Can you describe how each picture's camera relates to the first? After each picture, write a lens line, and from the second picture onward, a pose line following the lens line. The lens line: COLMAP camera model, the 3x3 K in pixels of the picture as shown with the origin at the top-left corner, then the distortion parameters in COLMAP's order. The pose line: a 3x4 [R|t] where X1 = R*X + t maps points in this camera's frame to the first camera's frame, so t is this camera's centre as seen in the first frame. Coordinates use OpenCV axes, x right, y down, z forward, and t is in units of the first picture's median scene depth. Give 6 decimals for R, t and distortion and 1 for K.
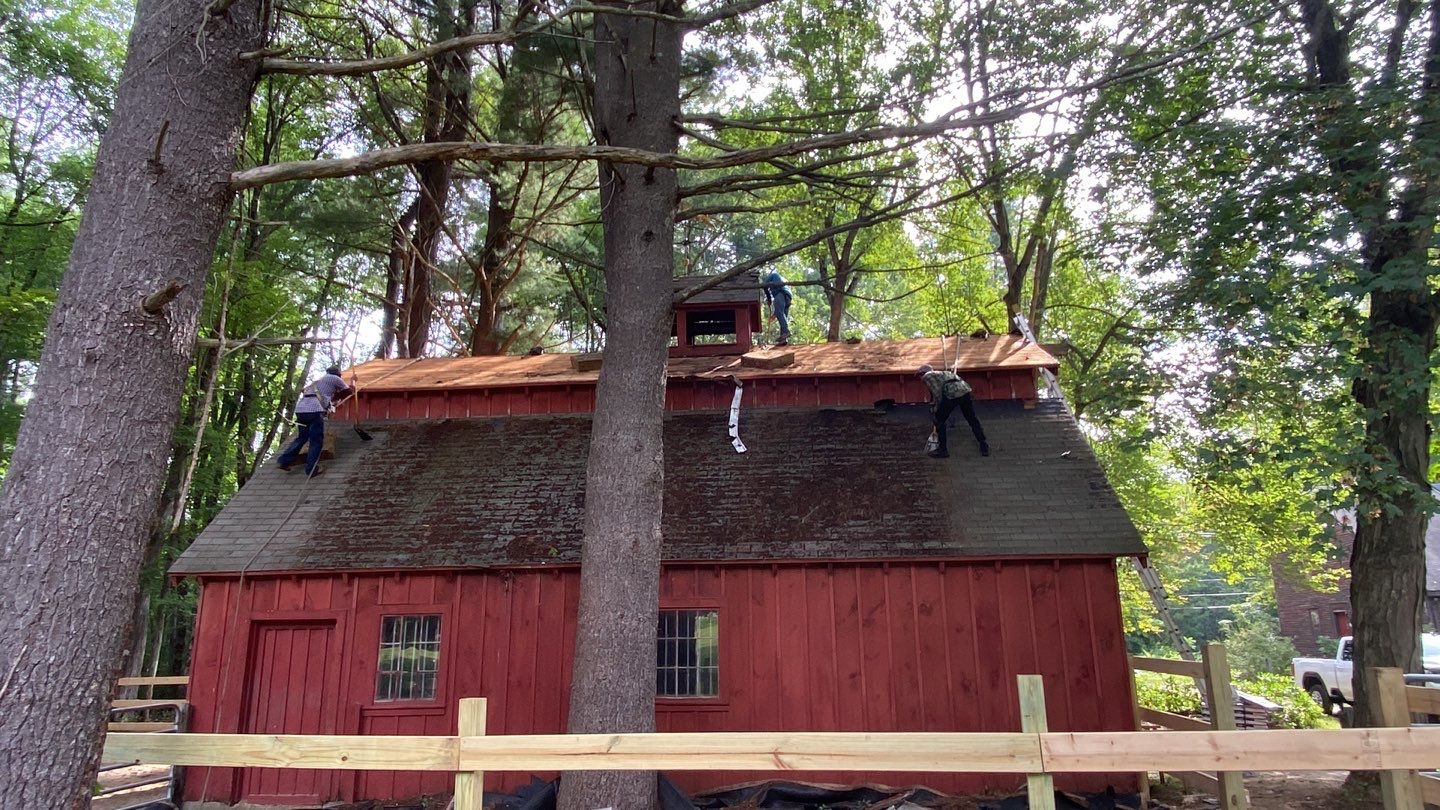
lens RADIAL K [[926.4, 0, 711.4], [0, 926.4, 382.6], [0, 0, 1]] dist [0.032903, -0.000258]
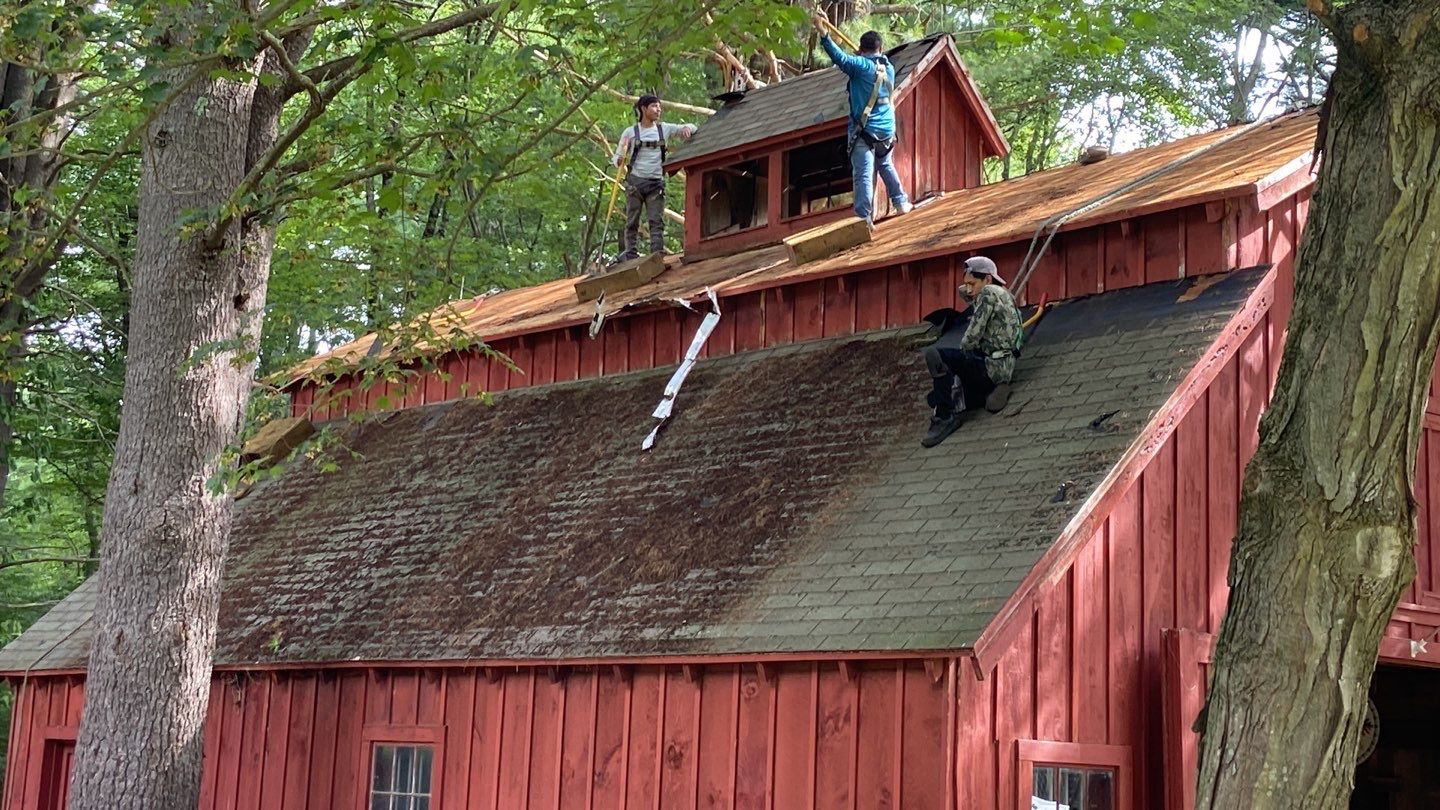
lens RADIAL K [[2191.6, 0, 724.8], [0, 2191.6, 362.8], [0, 0, 1]] dist [0.105661, -0.076305]
pose [[0.742507, -0.083159, -0.664656, 1.063416], [0.134930, 0.990492, 0.026808, 0.000503], [0.656107, -0.109587, 0.746668, 0.138280]]
